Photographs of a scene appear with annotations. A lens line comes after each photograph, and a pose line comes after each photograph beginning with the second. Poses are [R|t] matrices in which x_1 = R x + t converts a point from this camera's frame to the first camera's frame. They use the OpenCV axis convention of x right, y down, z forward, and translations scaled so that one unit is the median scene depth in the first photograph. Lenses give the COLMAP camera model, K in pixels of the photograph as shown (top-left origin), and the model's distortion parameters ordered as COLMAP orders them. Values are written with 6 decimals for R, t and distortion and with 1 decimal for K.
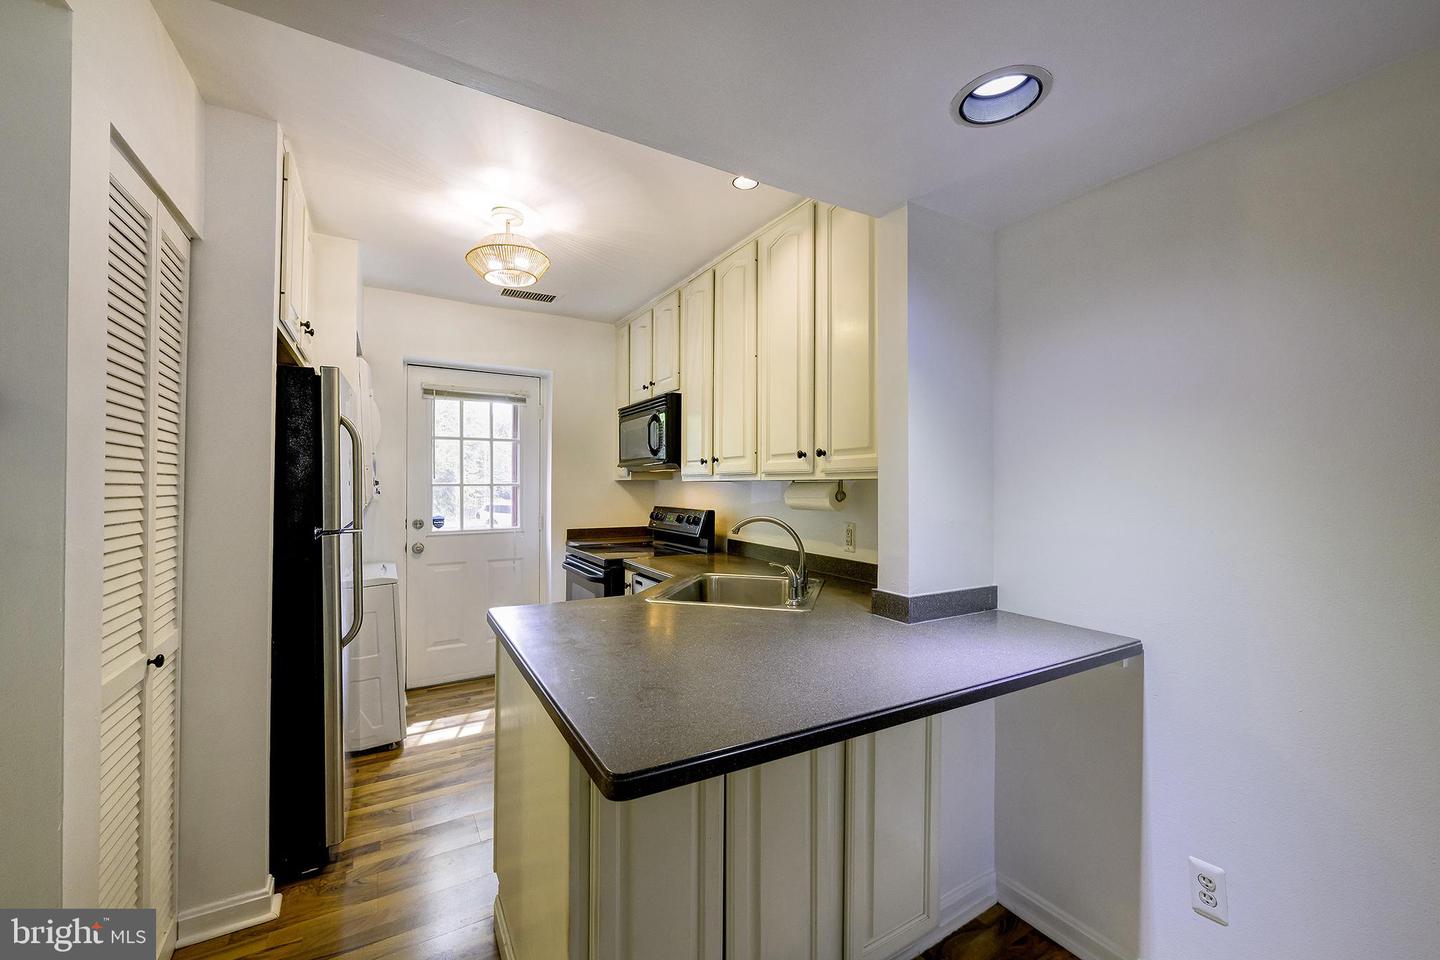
lens RADIAL K [[575.5, 0, 722.4], [0, 575.5, 482.8], [0, 0, 1]] dist [0.000472, 0.000047]
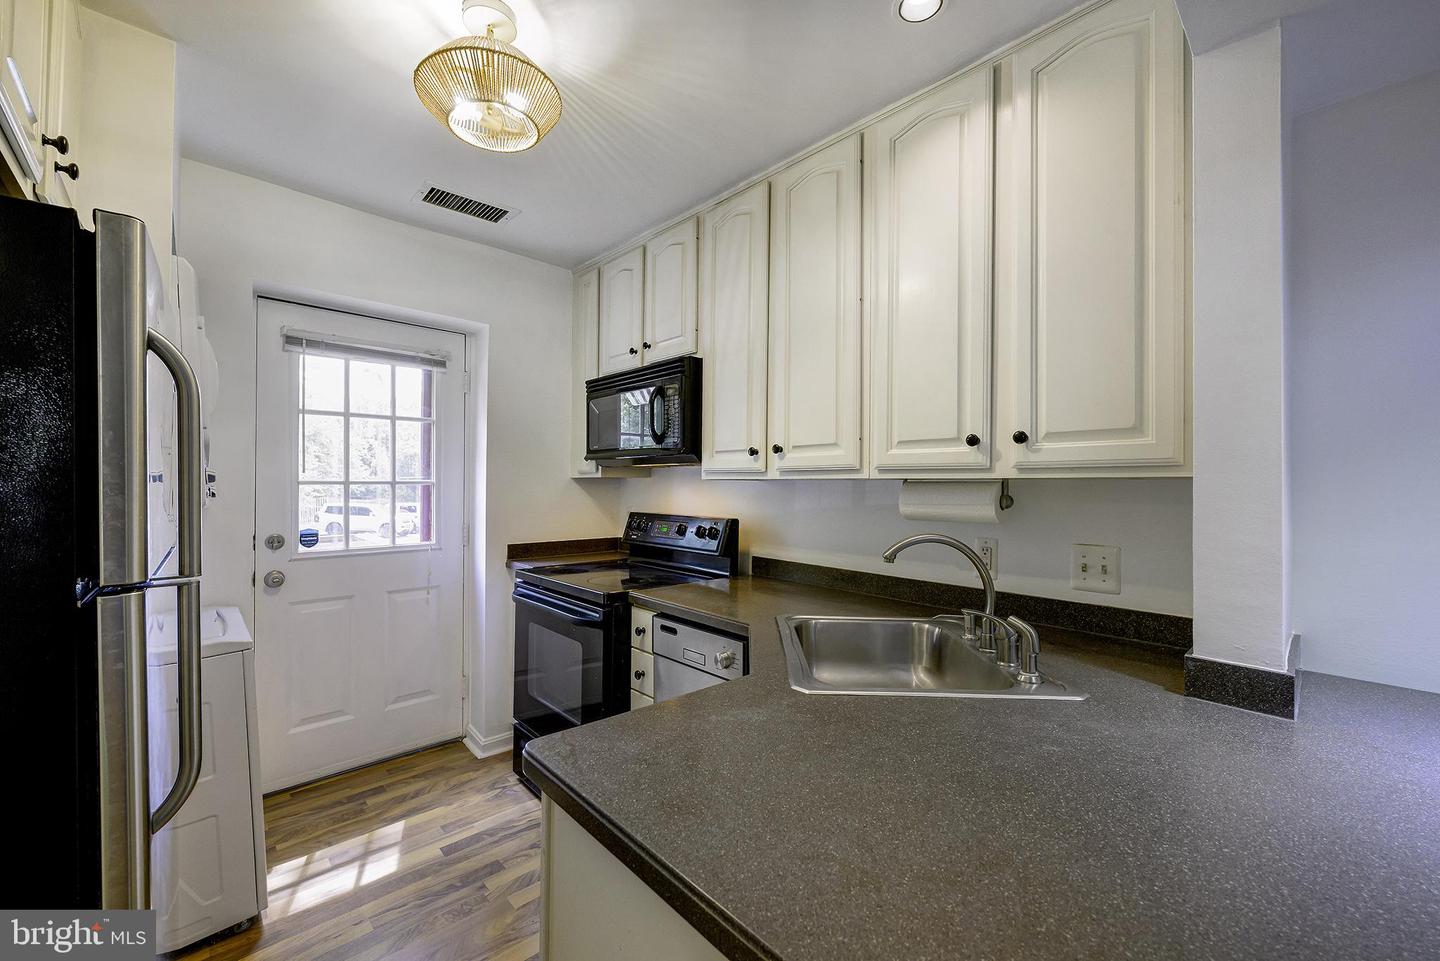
lens RADIAL K [[575.8, 0, 728.5], [0, 575.8, 482.9], [0, 0, 1]] dist [-0.000585, -0.000149]
pose [[0.974818, 0.005421, 0.222937, -0.194619], [-0.005771, 0.999983, 0.000919, 0.000728], [-0.222929, -0.002182, 0.974832, 0.279221]]
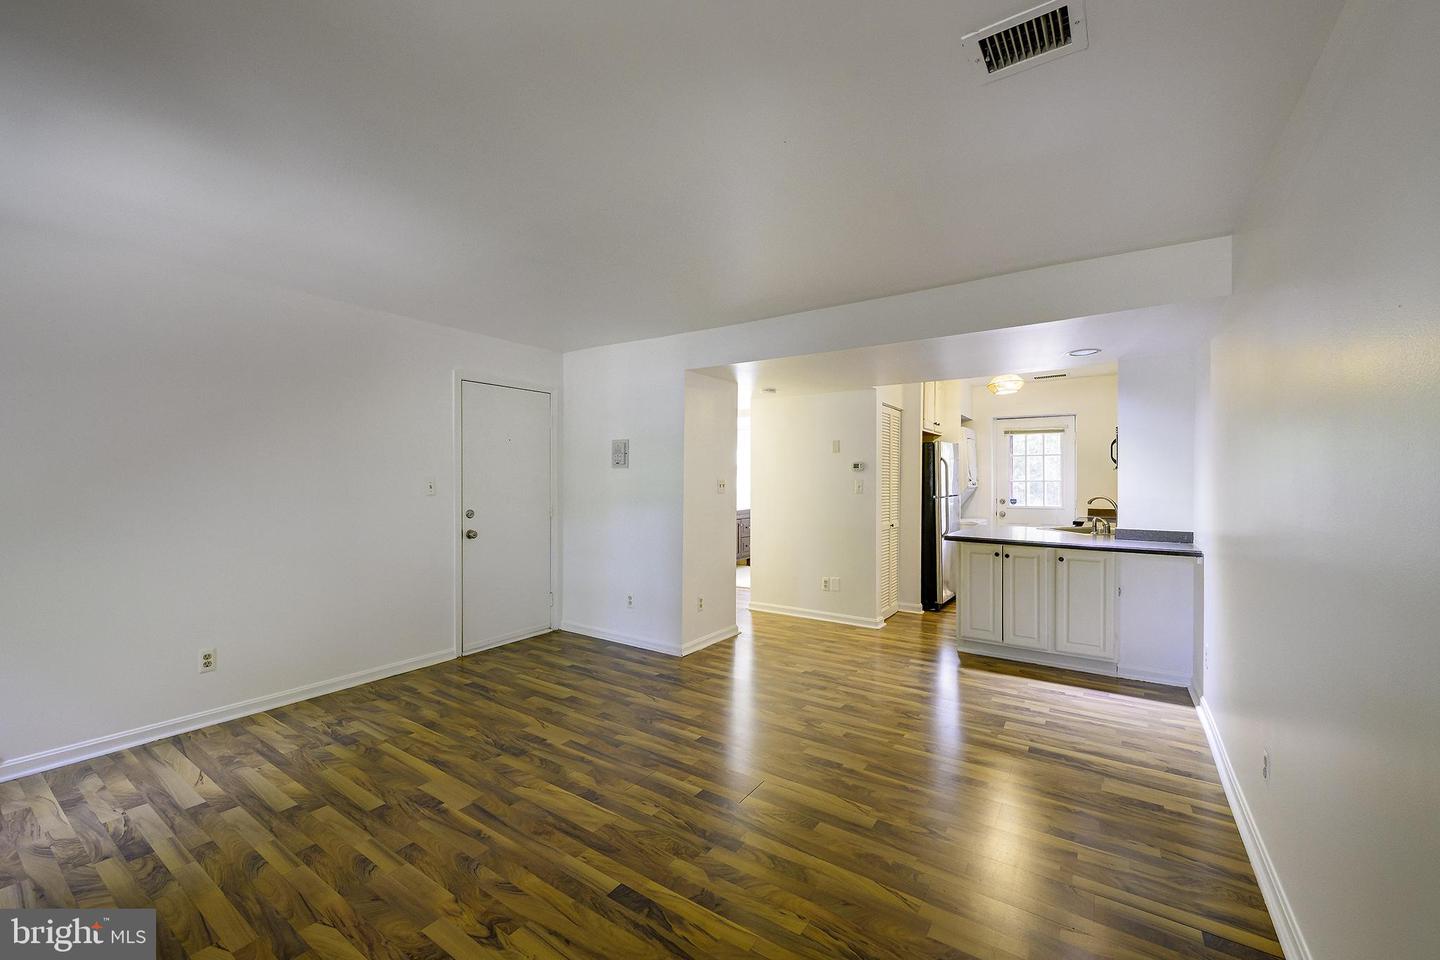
lens RADIAL K [[565.3, 0, 725.1], [0, 565.3, 477.5], [0, 0, 1]] dist [0.000194, 0.000067]
pose [[0.437035, -0.005719, -0.899426, 0.867851], [0.004581, 0.999981, -0.004133, -0.006072], [0.899433, -0.002314, 0.437053, -0.747819]]
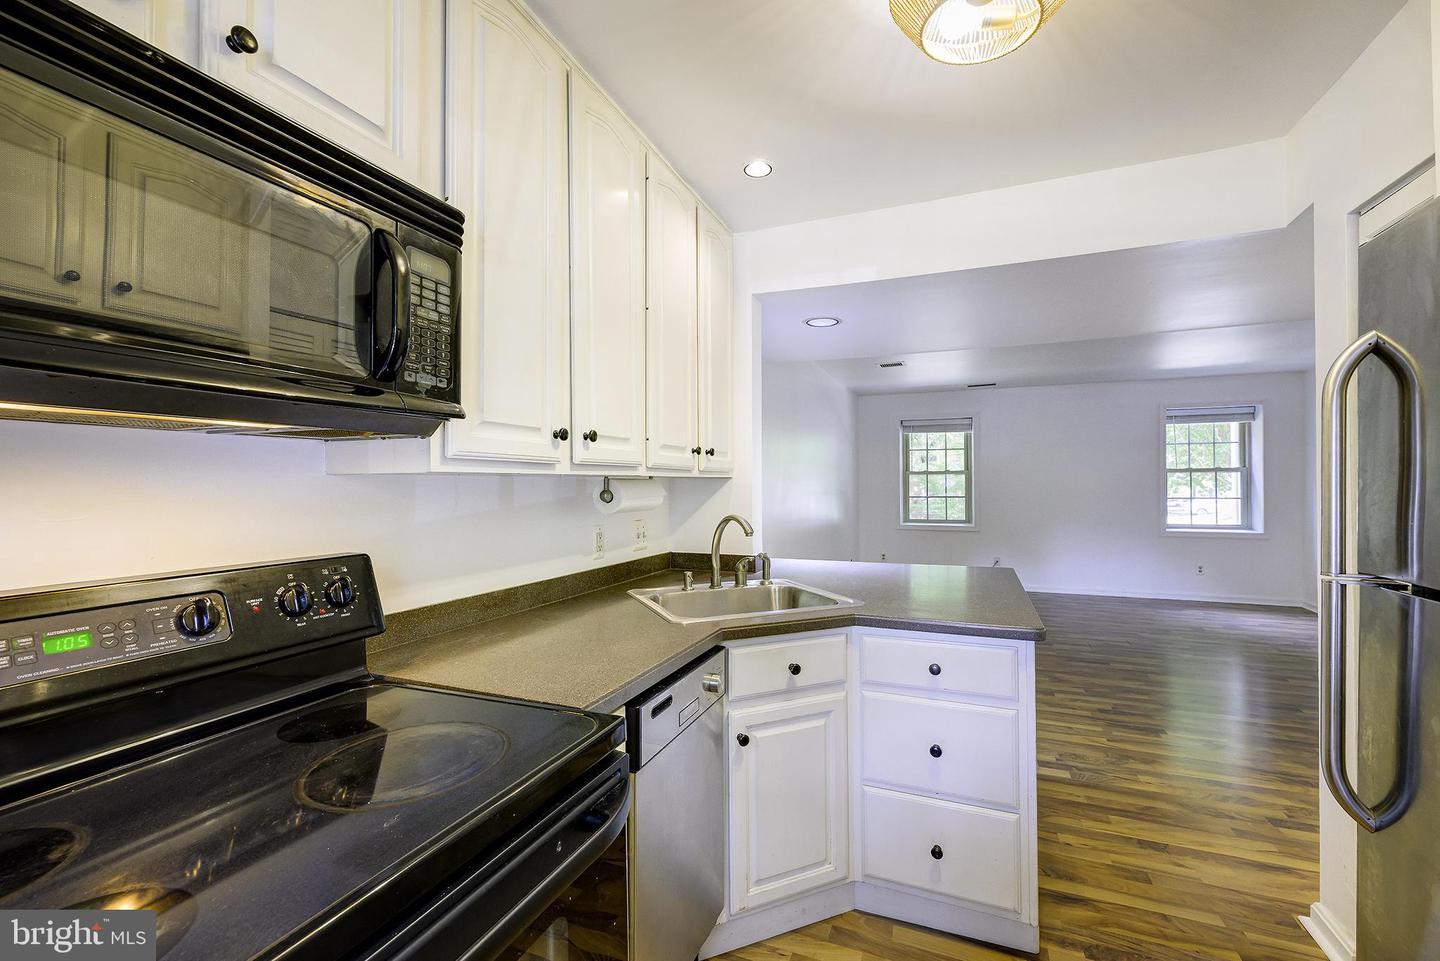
lens RADIAL K [[582.3, 0, 704.0], [0, 582.3, 476.3], [0, 0, 1]] dist [0.001710, 0.000195]
pose [[-0.592377, 0.008358, 0.805617, -0.446412], [-0.002838, 0.999918, -0.012461, 0.004226], [-0.805656, -0.009668, -0.592305, 1.068044]]
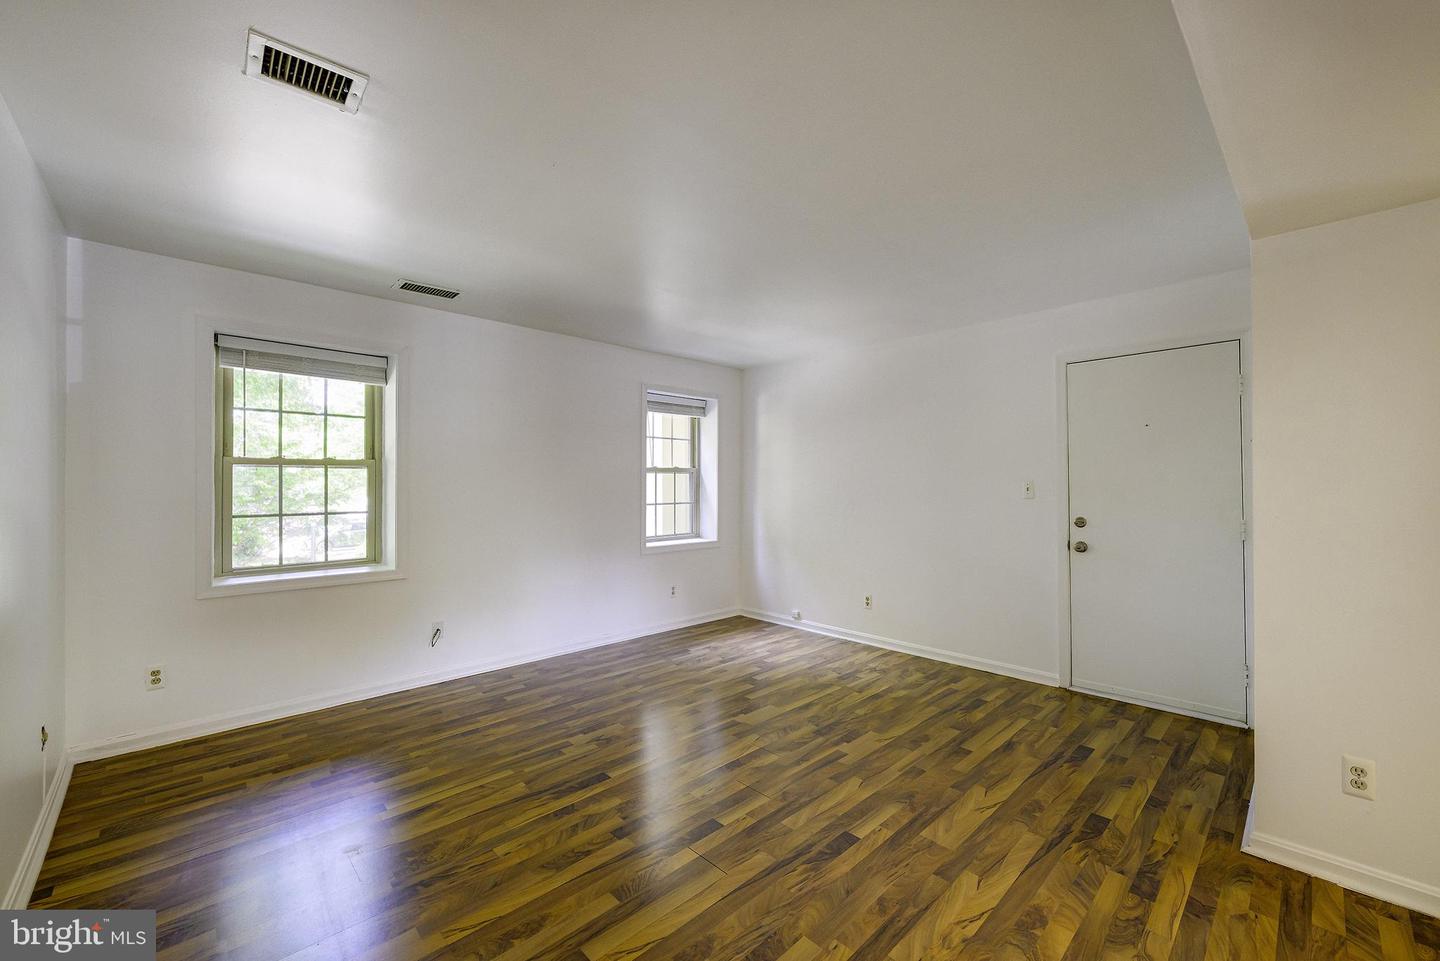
lens RADIAL K [[583.7, 0, 729.8], [0, 583.7, 479.6], [0, 0, 1]] dist [-0.001184, -0.000190]
pose [[-0.971963, -0.003672, -0.235106, 0.346378], [0.000489, 0.999844, -0.017640, 0.010492], [0.235134, -0.017261, -0.971810, 0.204050]]
